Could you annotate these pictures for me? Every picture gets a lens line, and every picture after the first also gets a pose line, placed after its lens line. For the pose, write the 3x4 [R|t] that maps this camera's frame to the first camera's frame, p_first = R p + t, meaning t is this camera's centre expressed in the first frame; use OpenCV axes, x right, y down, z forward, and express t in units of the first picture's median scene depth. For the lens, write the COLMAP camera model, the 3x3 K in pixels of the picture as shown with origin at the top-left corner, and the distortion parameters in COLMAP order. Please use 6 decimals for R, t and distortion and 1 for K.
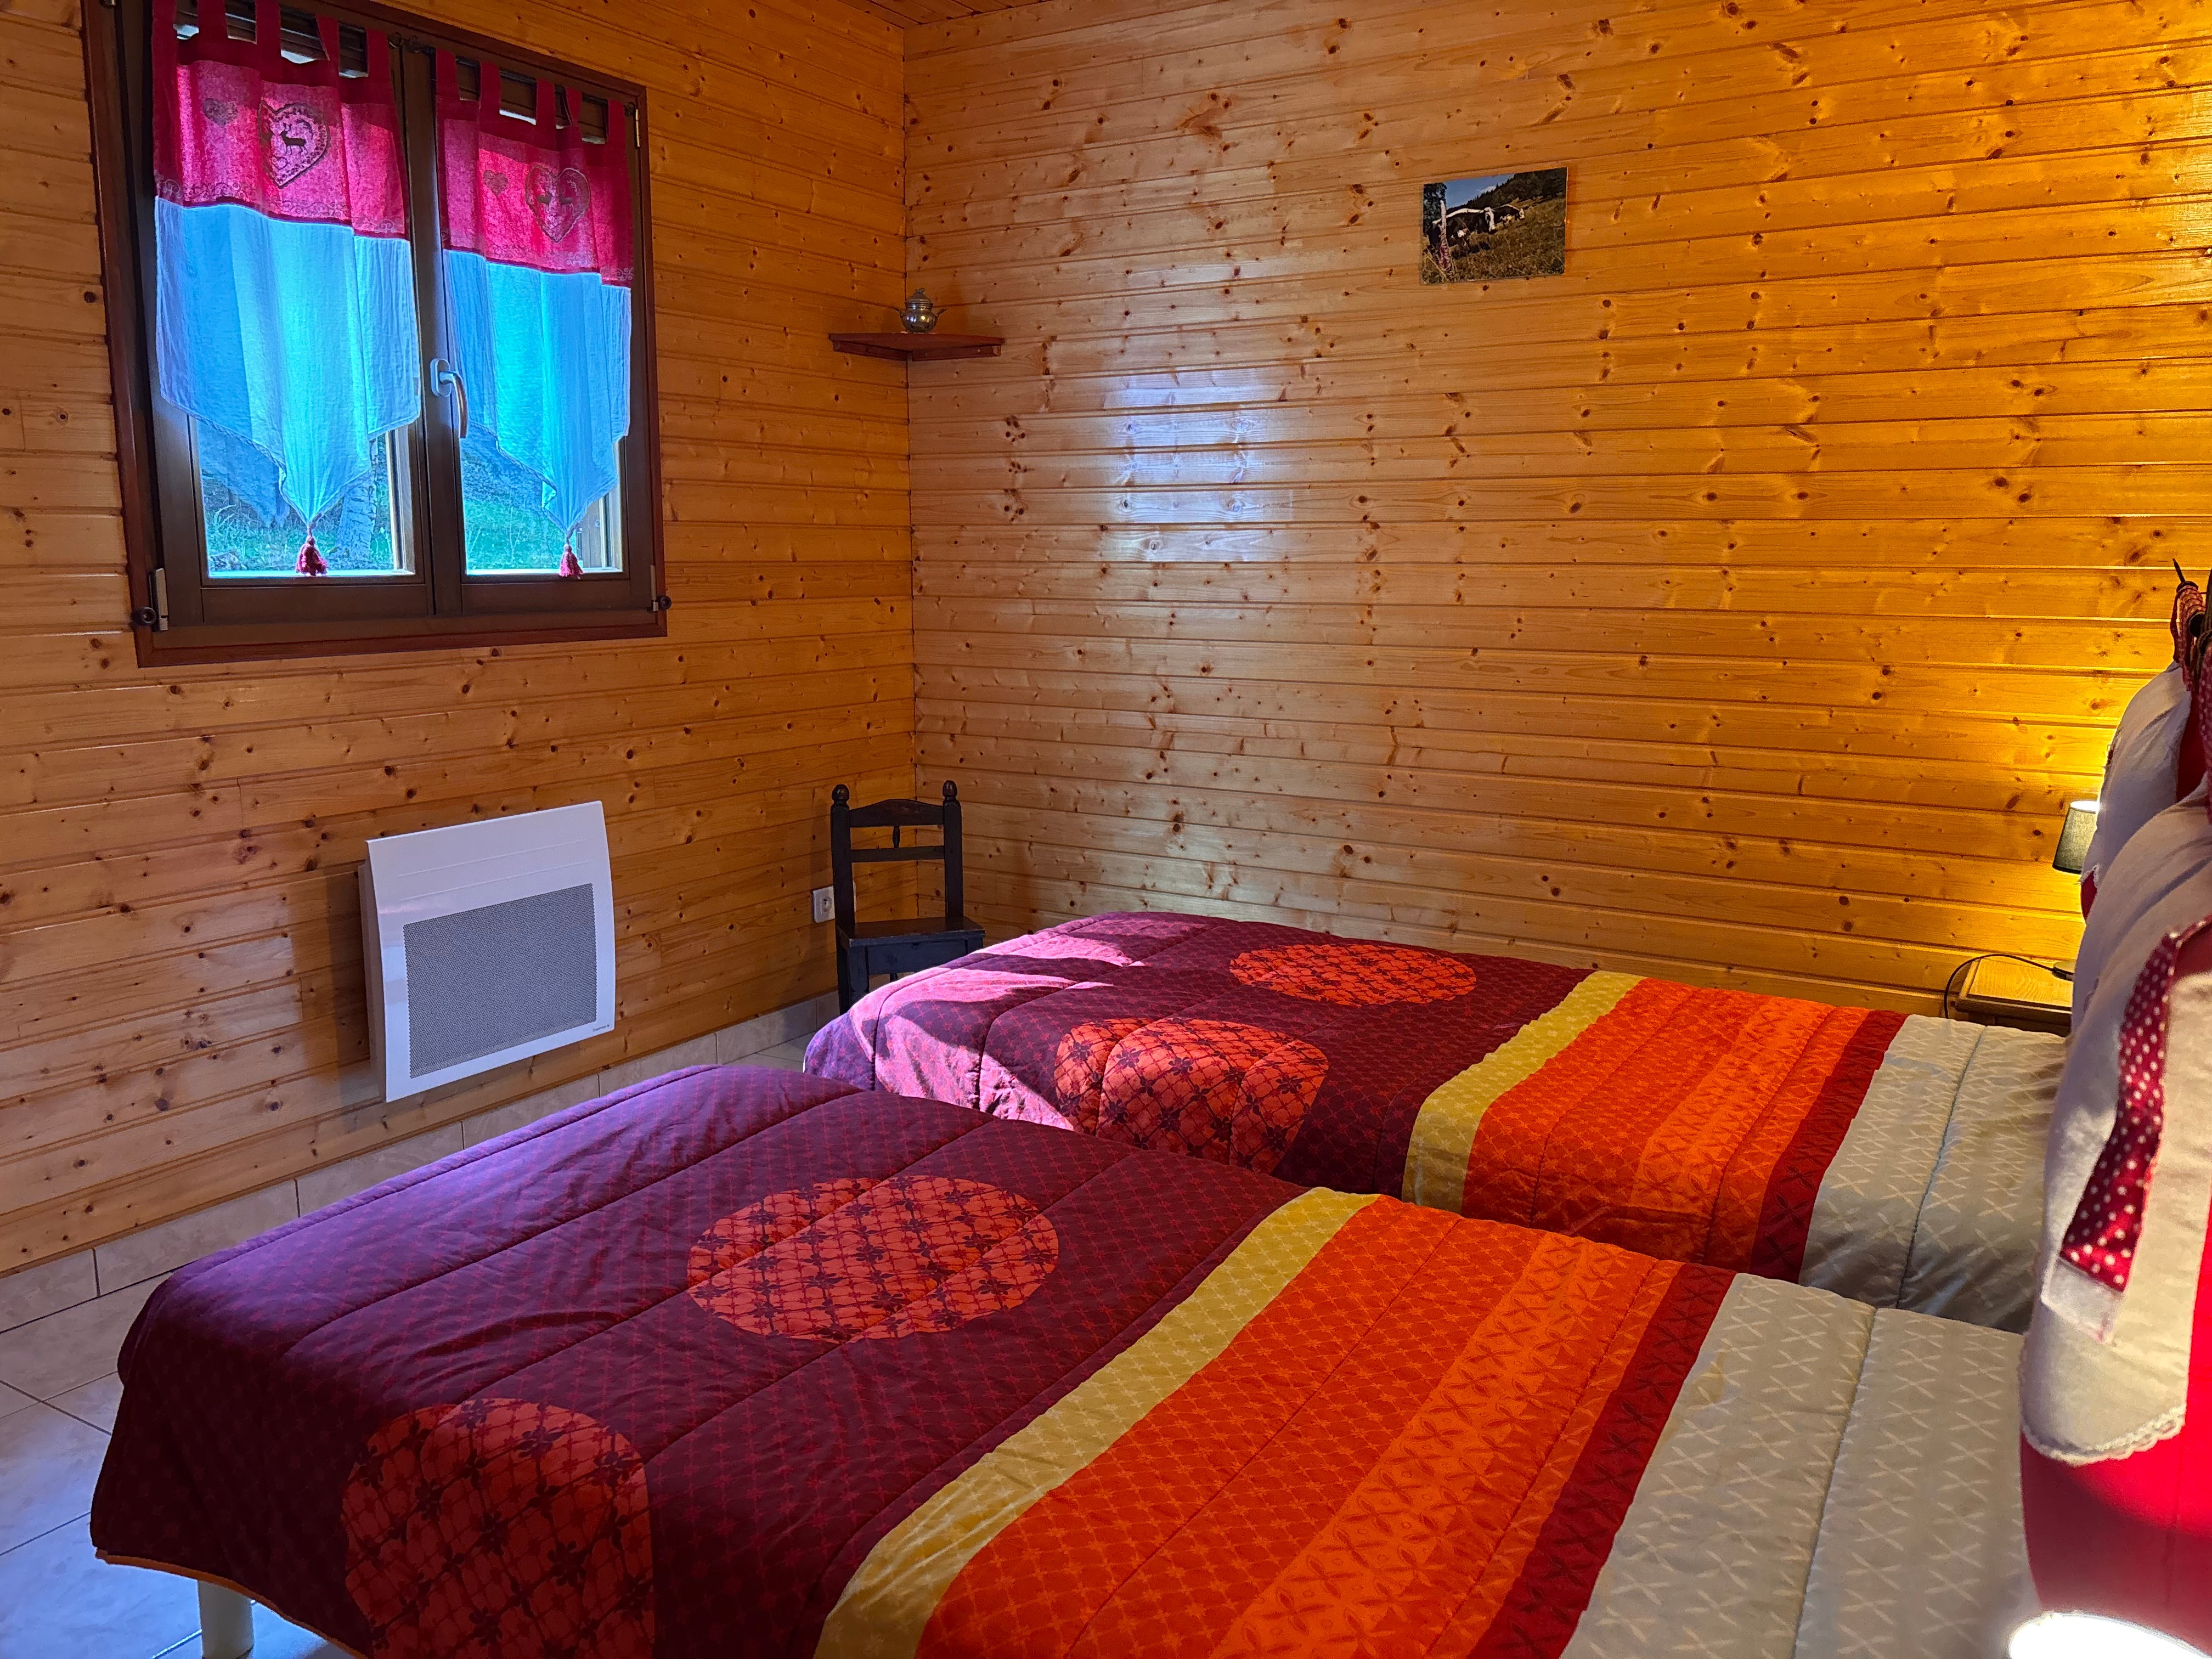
lens RADIAL K [[1662.0, 0, 1114.9], [0, 1662.0, 809.0], [0, 0, 1]] dist [0.046604, -0.063979]
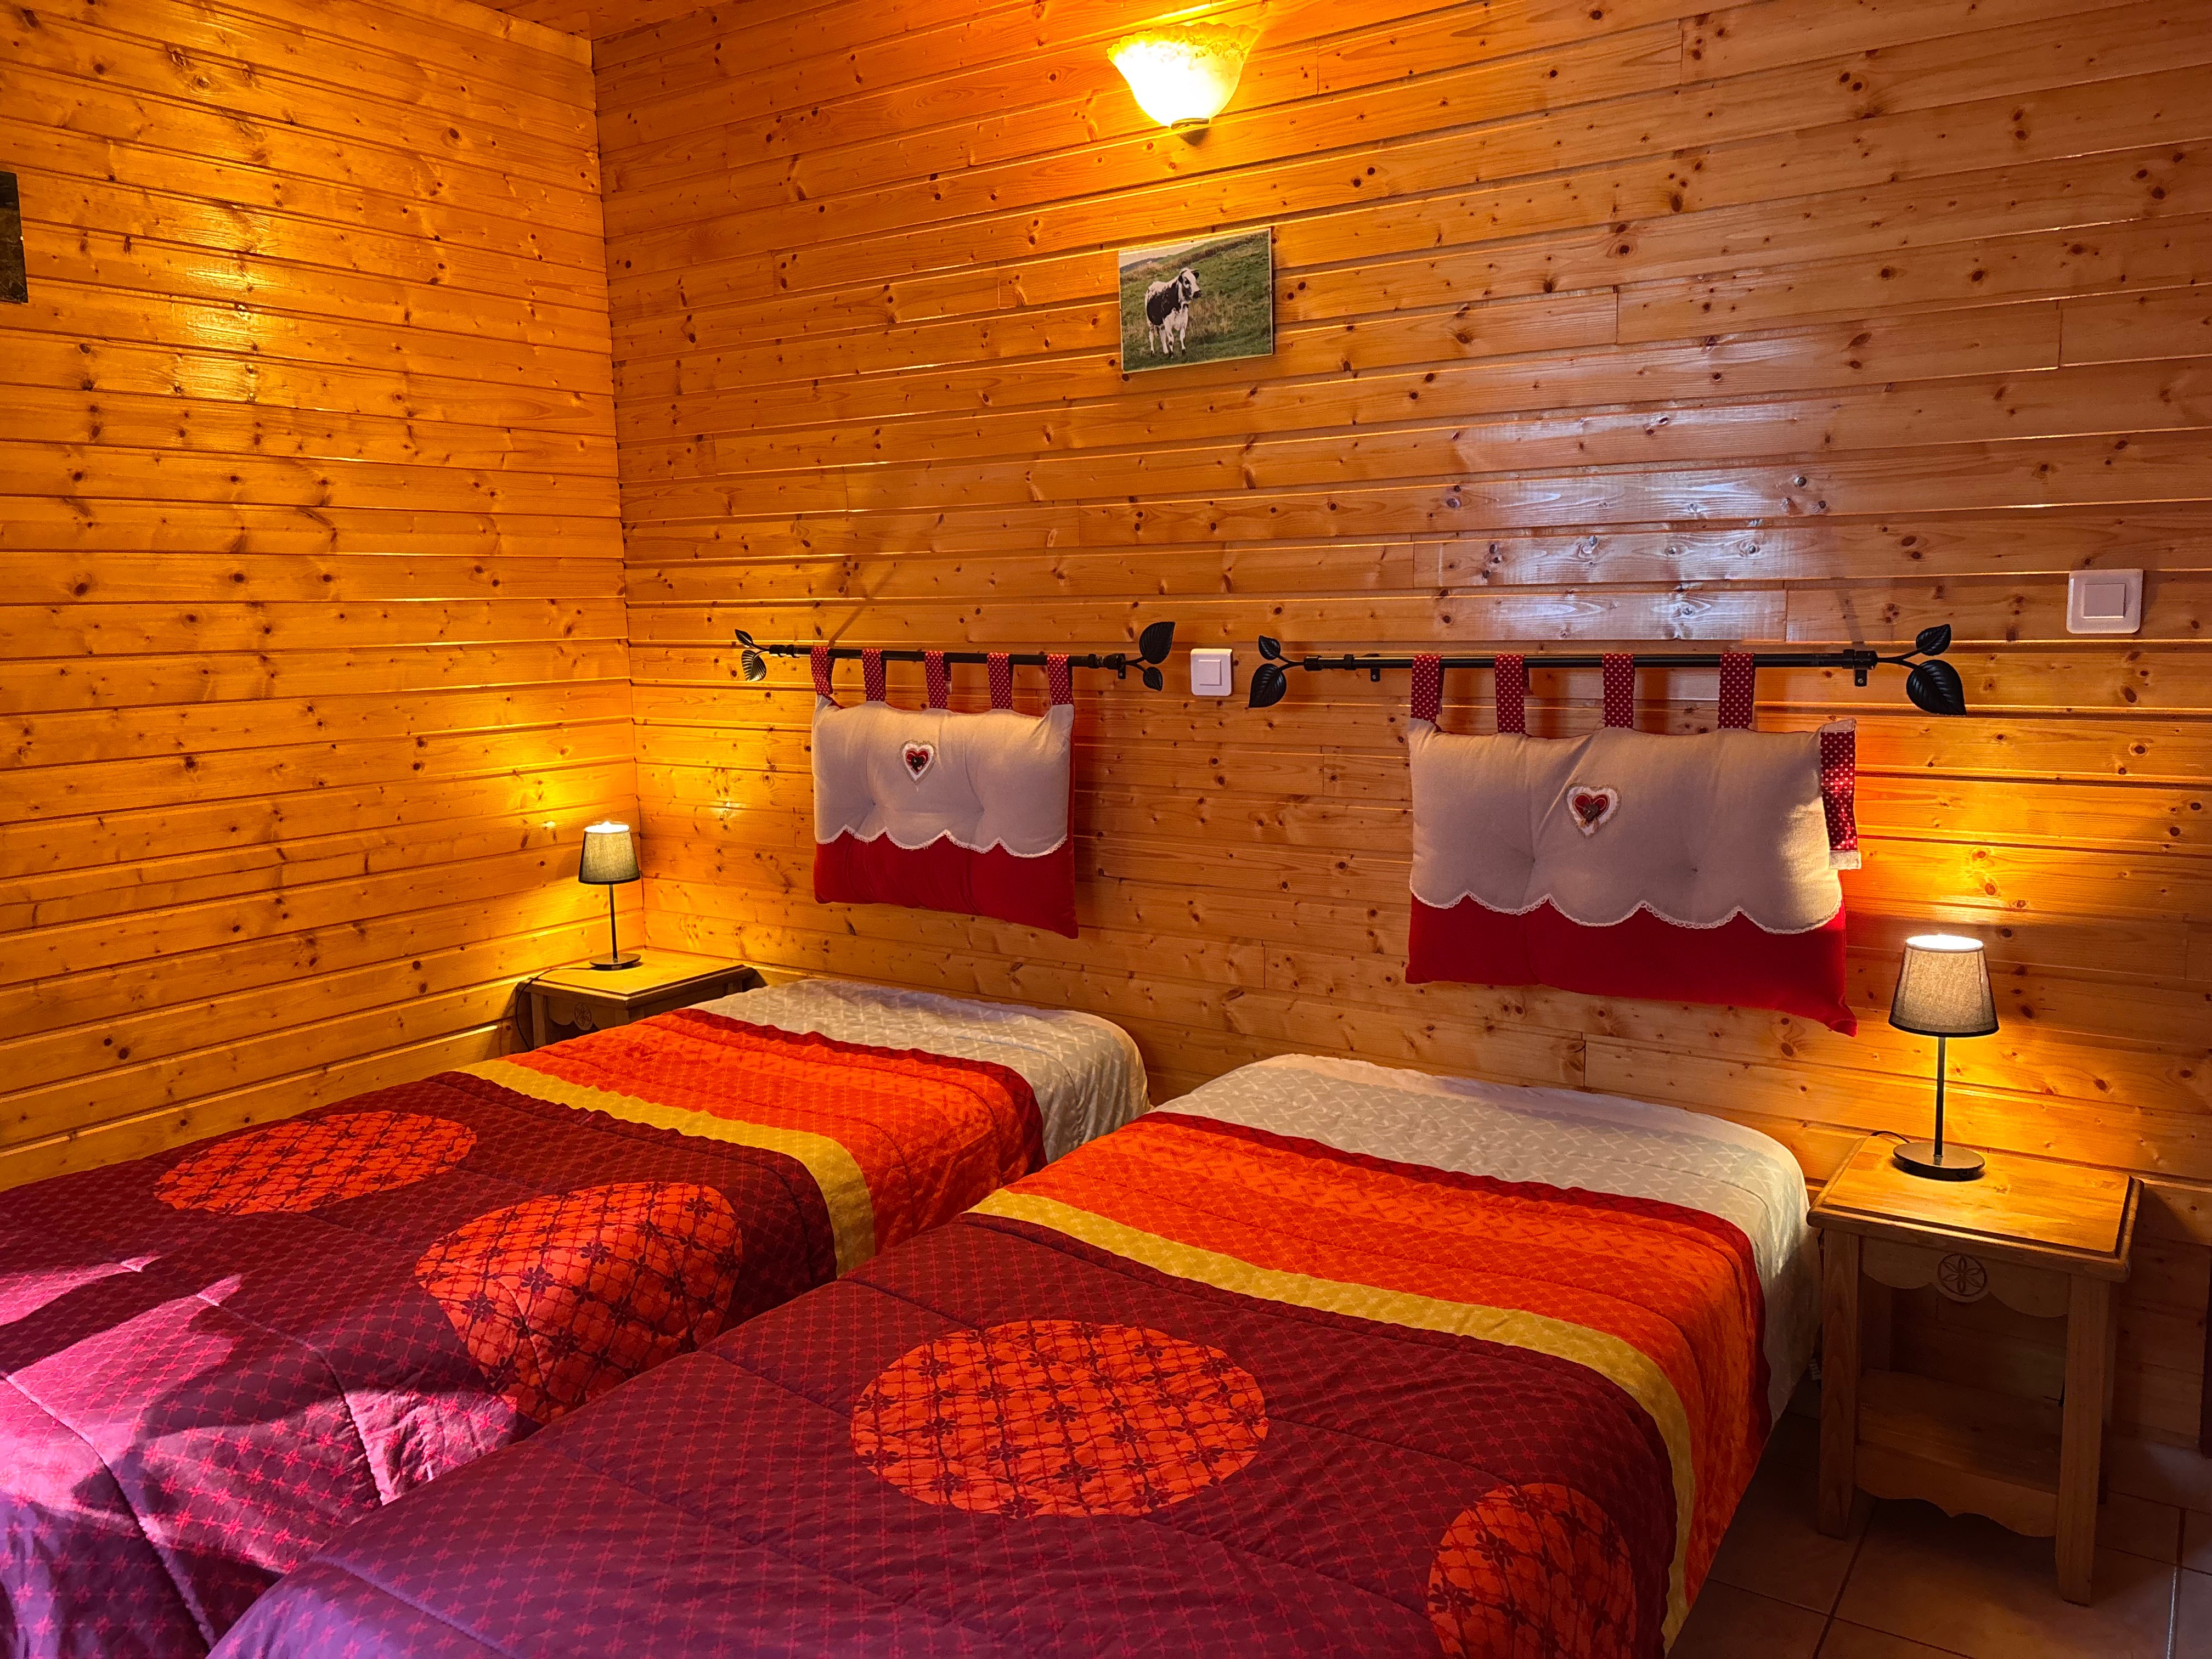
lens RADIAL K [[1662.0, 0, 1129.9], [0, 1662.0, 834.6], [0, 0, 1]] dist [0.046604, -0.063979]
pose [[0.053055, -0.151866, 0.986976, -0.745476], [0.179381, 0.973740, 0.140187, -0.120829], [-0.982348, 0.169608, 0.078904, 0.629423]]
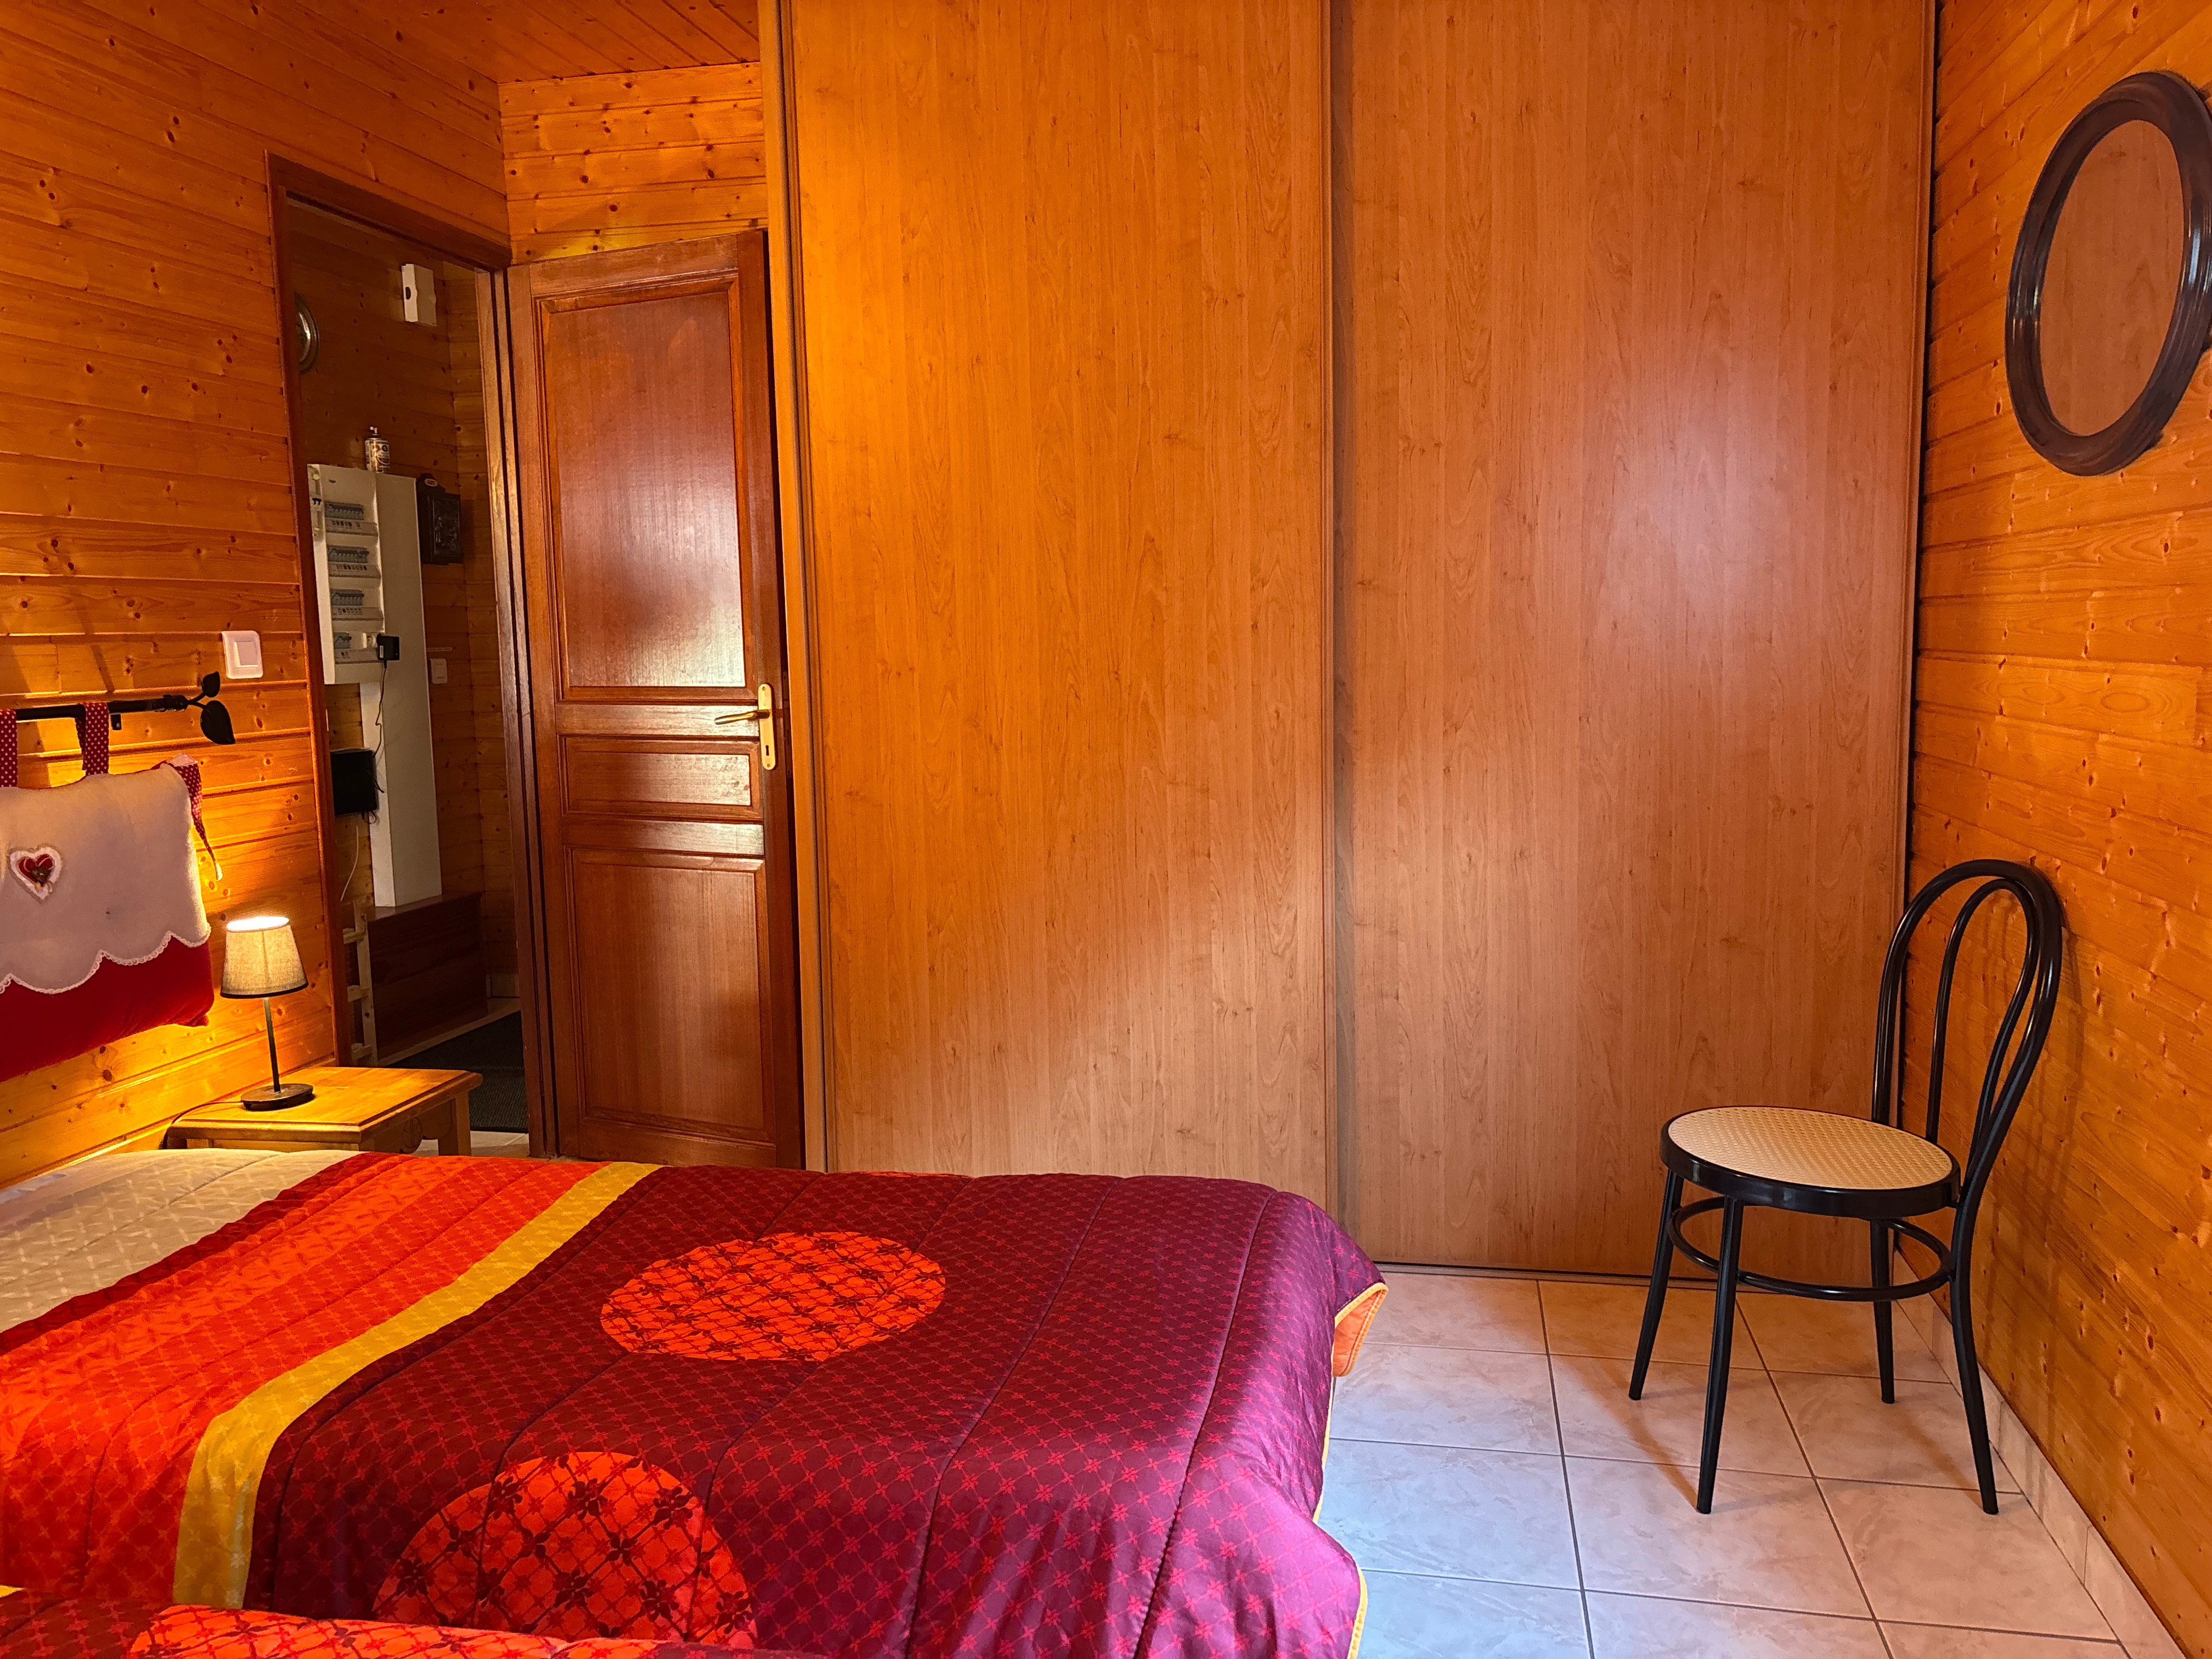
lens RADIAL K [[1662.0, 0, 1115.9], [0, 1662.0, 835.0], [0, 0, 1]] dist [0.046604, -0.063979]
pose [[-0.943446, 0.049227, -0.327850, 0.135319], [-0.043744, 0.961783, 0.270295, -0.274960], [0.328627, 0.269350, -0.905237, 1.658946]]
